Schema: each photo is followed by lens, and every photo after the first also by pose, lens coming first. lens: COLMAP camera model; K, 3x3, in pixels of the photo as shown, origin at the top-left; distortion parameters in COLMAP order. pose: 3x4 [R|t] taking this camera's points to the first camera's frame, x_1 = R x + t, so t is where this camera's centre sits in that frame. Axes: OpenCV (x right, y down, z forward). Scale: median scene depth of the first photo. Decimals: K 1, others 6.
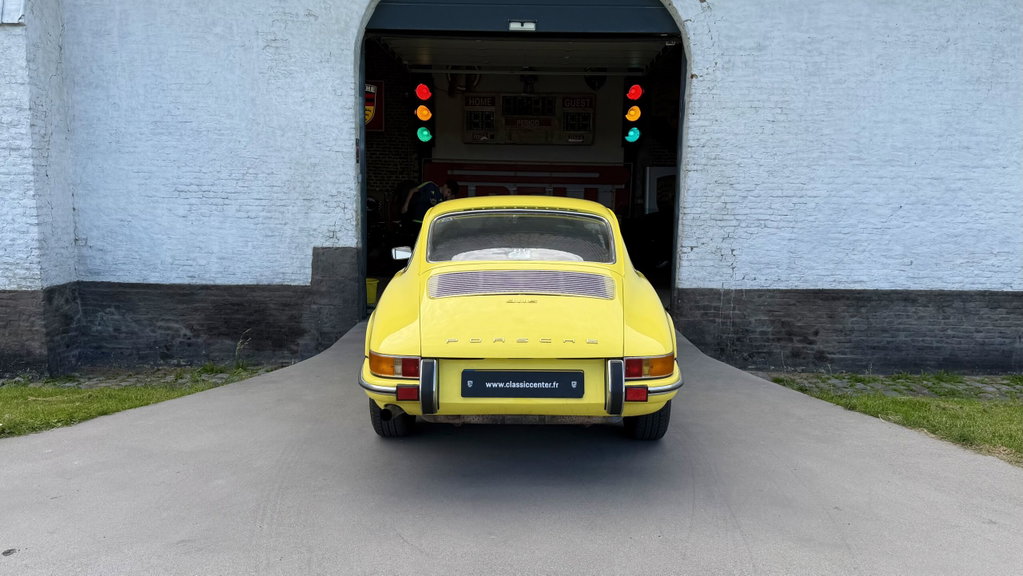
lens RADIAL K [[785.4, 0, 529.0], [0, 785.4, 306.1], [0, 0, 1]] dist [0.064365, -0.107656]
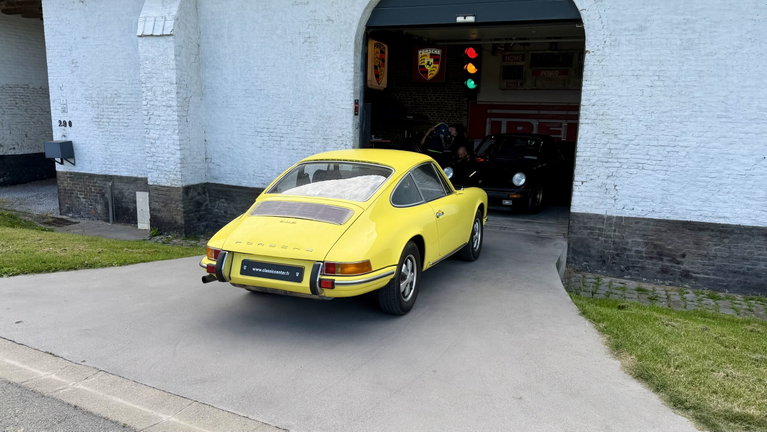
lens RADIAL K [[588.9, 0, 389.6], [0, 588.9, 223.9], [0, 0, 1]] dist [0.064365, -0.107656]
pose [[0.925259, 0.079729, -0.370863, 0.289356], [-0.065019, 0.996527, 0.052022, -0.036059], [0.373723, -0.024021, 0.927229, -0.043123]]
